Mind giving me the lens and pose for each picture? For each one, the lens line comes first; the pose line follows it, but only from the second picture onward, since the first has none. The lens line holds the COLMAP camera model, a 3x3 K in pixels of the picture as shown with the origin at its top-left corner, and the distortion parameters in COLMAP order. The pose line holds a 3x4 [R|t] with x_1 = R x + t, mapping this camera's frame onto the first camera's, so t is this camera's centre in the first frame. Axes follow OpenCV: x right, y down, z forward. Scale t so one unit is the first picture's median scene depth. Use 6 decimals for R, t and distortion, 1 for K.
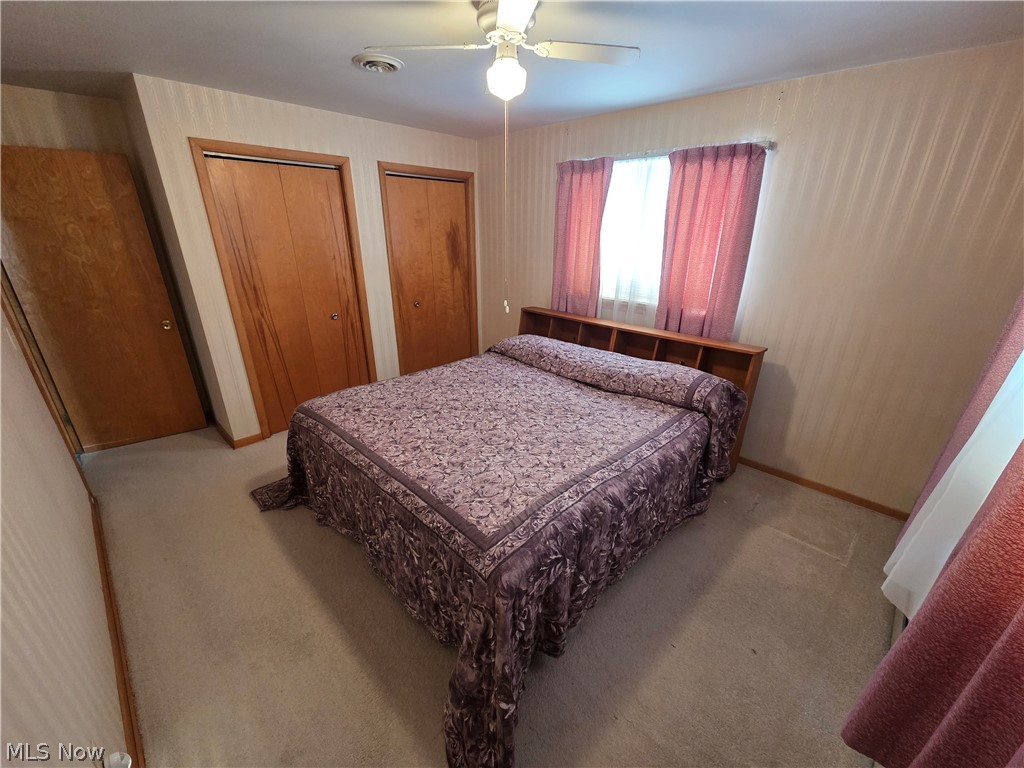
lens RADIAL K [[412.0, 0, 514.3], [0, 412.0, 397.2], [0, 0, 1]] dist [0.003138, 0.000090]
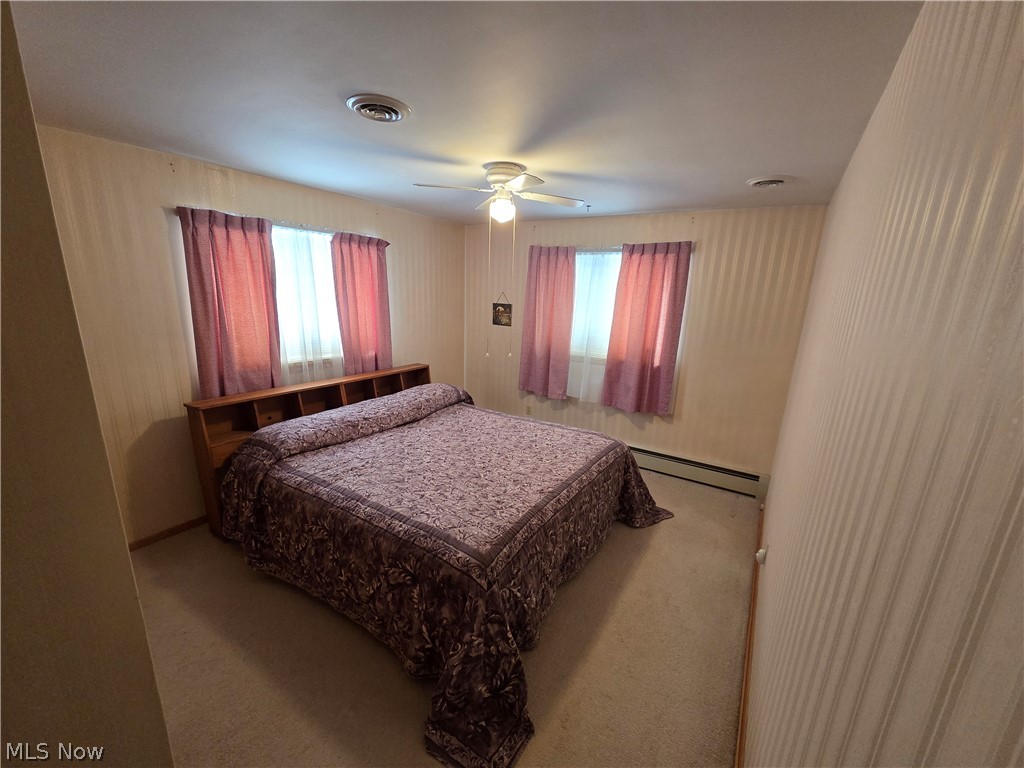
lens RADIAL K [[412.0, 0, 514.3], [0, 412.0, 397.2], [0, 0, 1]] dist [0.003138, 0.000090]
pose [[-0.190846, -0.267410, 0.944495, -0.950341], [0.343790, 0.883031, 0.319475, -0.359802], [-0.919449, 0.385678, -0.076590, 0.767410]]
